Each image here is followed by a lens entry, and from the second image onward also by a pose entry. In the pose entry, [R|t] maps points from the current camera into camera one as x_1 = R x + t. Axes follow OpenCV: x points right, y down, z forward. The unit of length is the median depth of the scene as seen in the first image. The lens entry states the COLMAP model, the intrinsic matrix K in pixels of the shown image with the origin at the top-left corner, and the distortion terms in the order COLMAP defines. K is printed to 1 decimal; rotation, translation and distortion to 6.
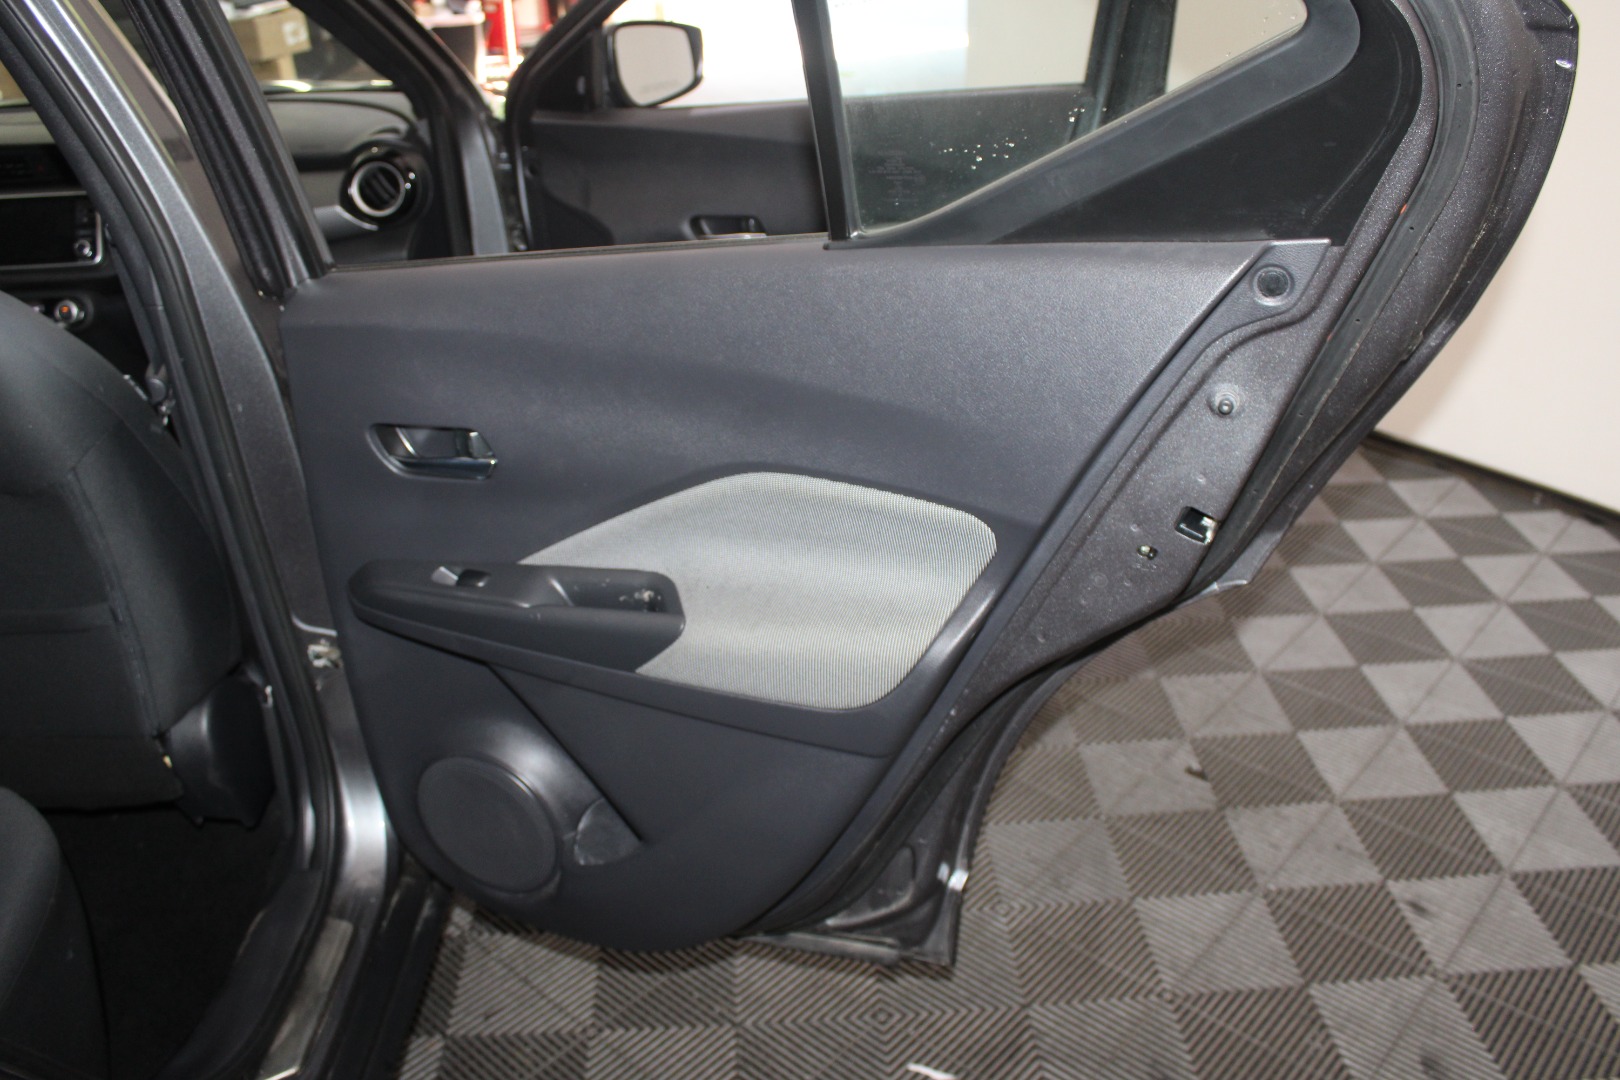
lens RADIAL K [[1415.5, 0, 810.0], [0, 1415.5, 540.0], [0, 0, 1]] dist [-0.182848, 0.227339]
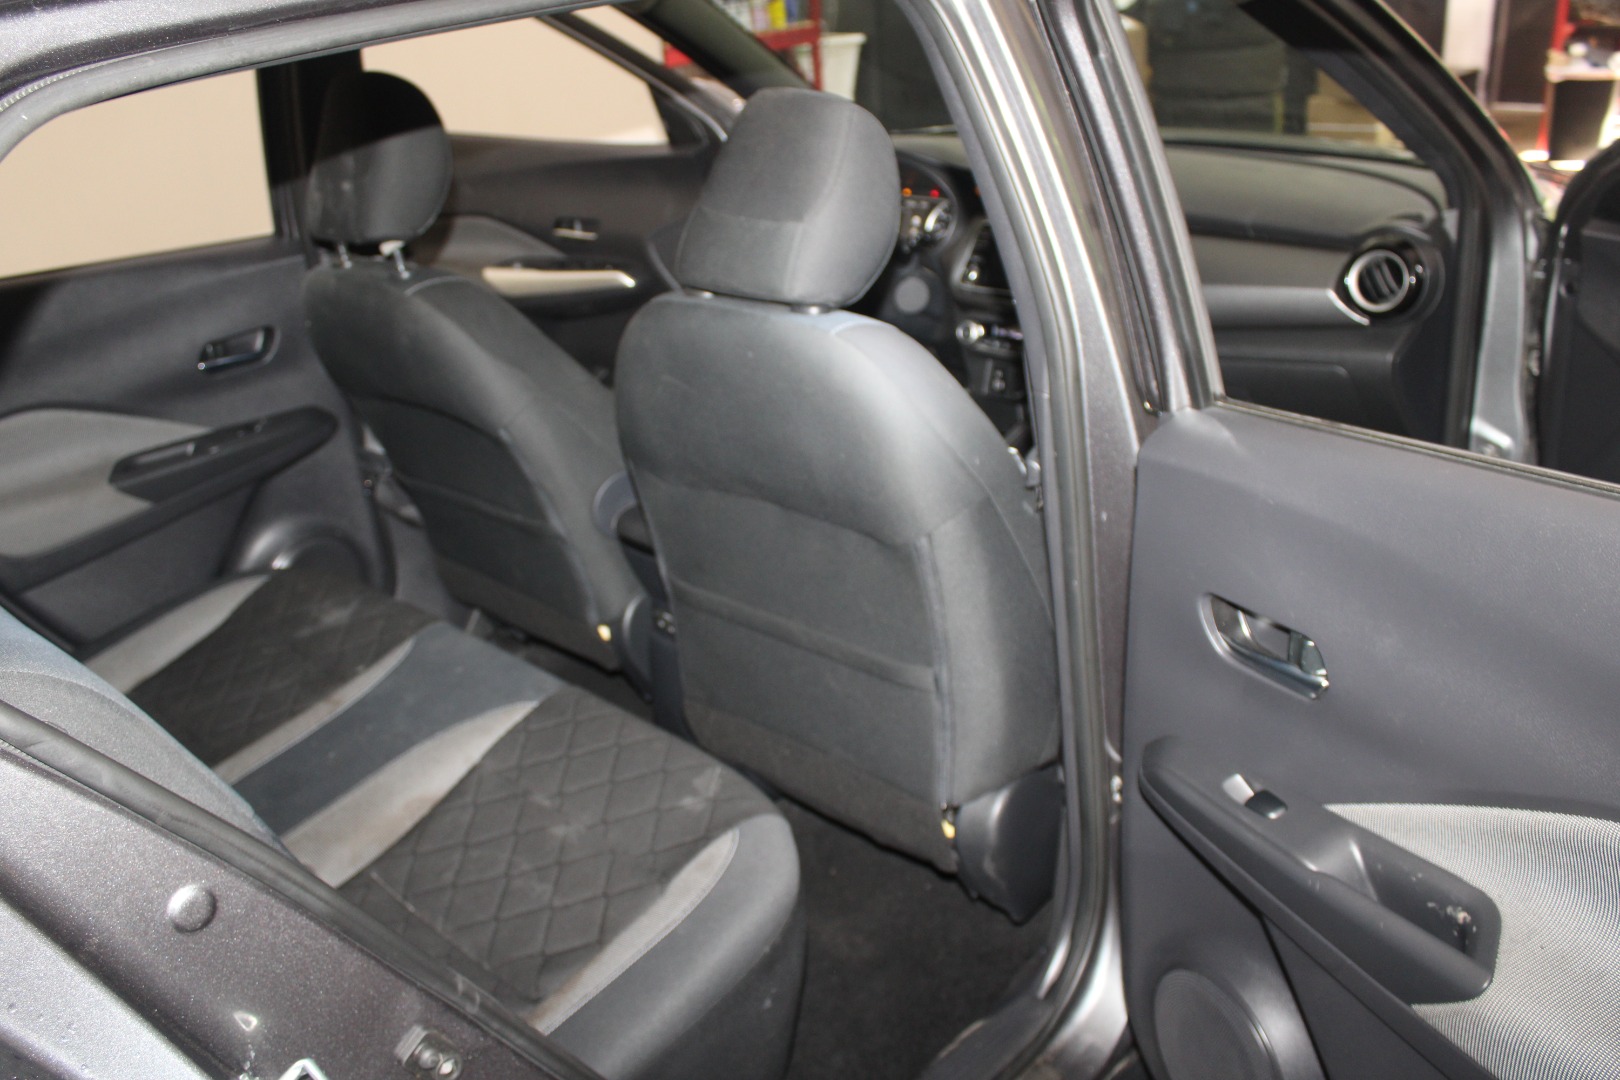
lens RADIAL K [[1415.5, 0, 810.0], [0, 1415.5, 540.0], [0, 0, 1]] dist [-0.182848, 0.227339]
pose [[0.735502, 0.260310, -0.625521, 0.028094], [-0.273157, 0.958816, 0.077825, -0.097351], [0.620018, 0.113625, 0.776316, 0.155952]]
